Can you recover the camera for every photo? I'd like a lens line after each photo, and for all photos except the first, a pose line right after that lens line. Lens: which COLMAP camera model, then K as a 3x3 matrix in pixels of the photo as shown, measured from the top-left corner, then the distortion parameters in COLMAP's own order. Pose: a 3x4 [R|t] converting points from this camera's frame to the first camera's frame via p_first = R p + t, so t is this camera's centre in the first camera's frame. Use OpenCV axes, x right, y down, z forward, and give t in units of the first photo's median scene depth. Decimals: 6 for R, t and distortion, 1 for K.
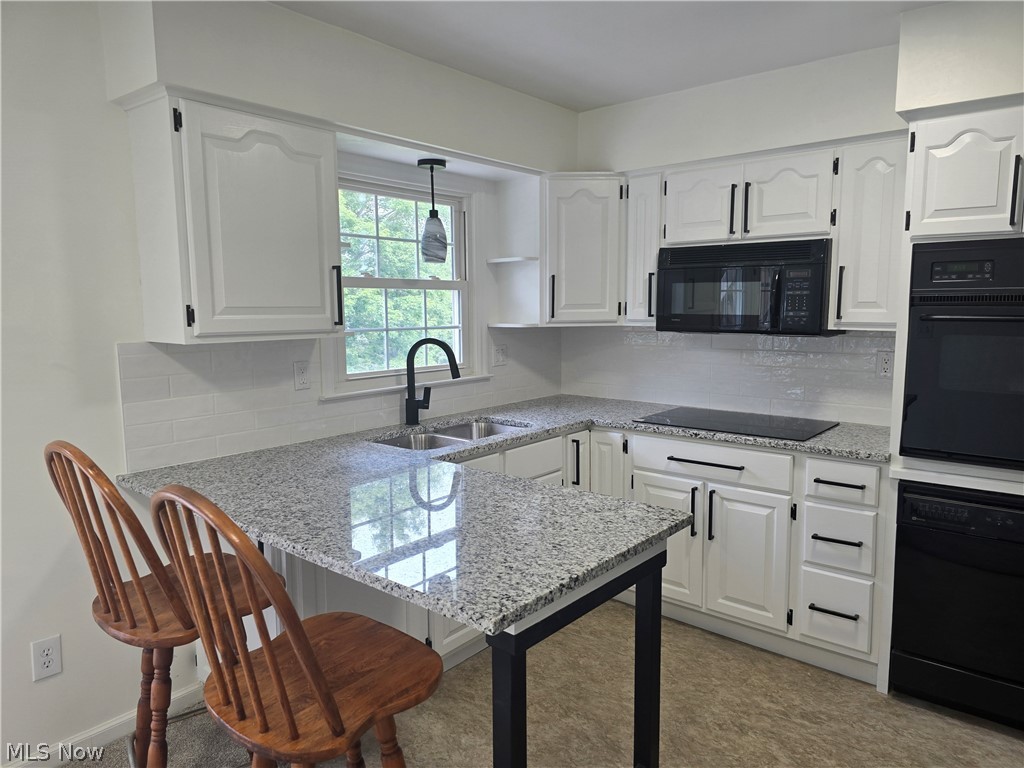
lens RADIAL K [[688.7, 0, 500.2], [0, 688.7, 385.3], [0, 0, 1]] dist [0.040327, -0.045887]
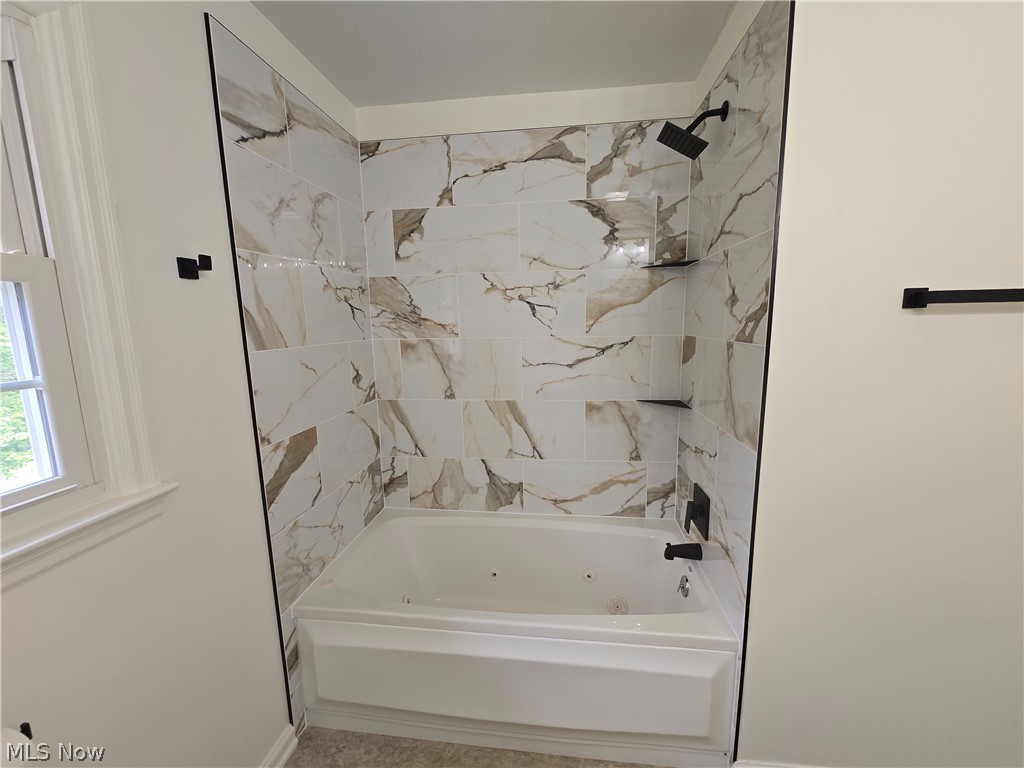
lens RADIAL K [[420.4, 0, 513.2], [0, 420.4, 387.5], [0, 0, 1]] dist [-0.003925, 0.000973]
pose [[0.833541, -0.091357, 0.544852, 0.034079], [0.075623, 0.995817, 0.051280, -0.092513], [-0.547257, -0.001540, 0.836963, 0.836481]]
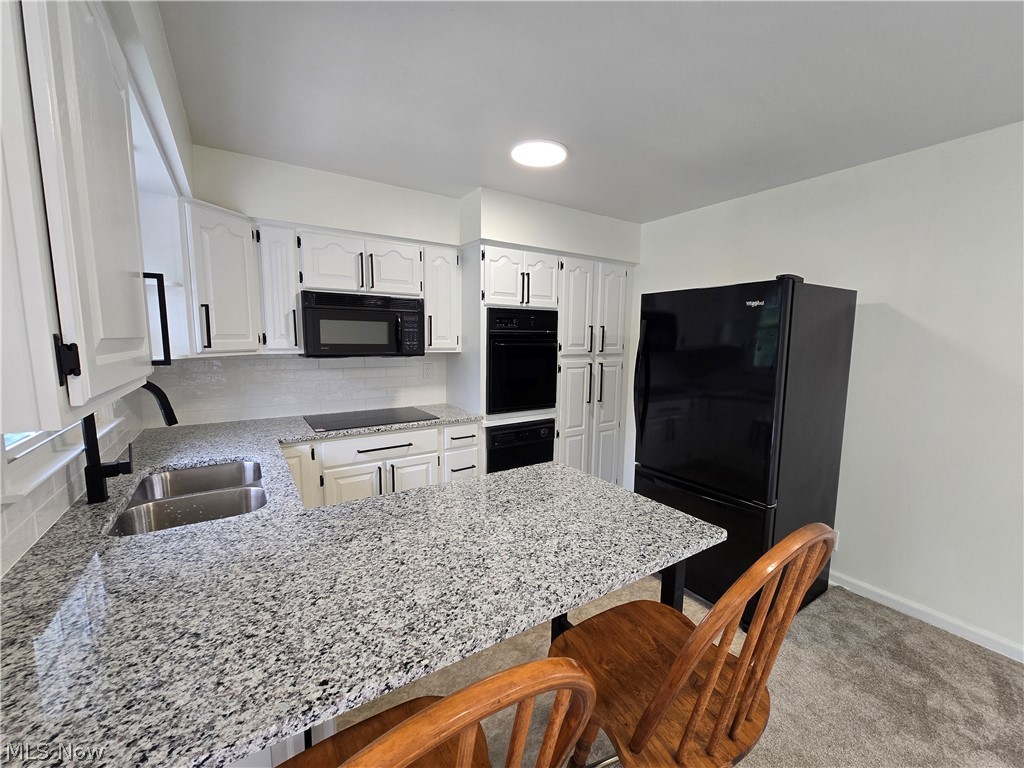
lens RADIAL K [[420.4, 0, 518.3], [0, 420.4, 383.2], [0, 0, 1]] dist [-0.003925, 0.000973]
pose [[0.272204, -0.098330, 0.957202, -0.455352], [0.099643, 0.992297, 0.073599, -0.057344], [-0.957066, 0.075345, 0.279905, 0.492945]]
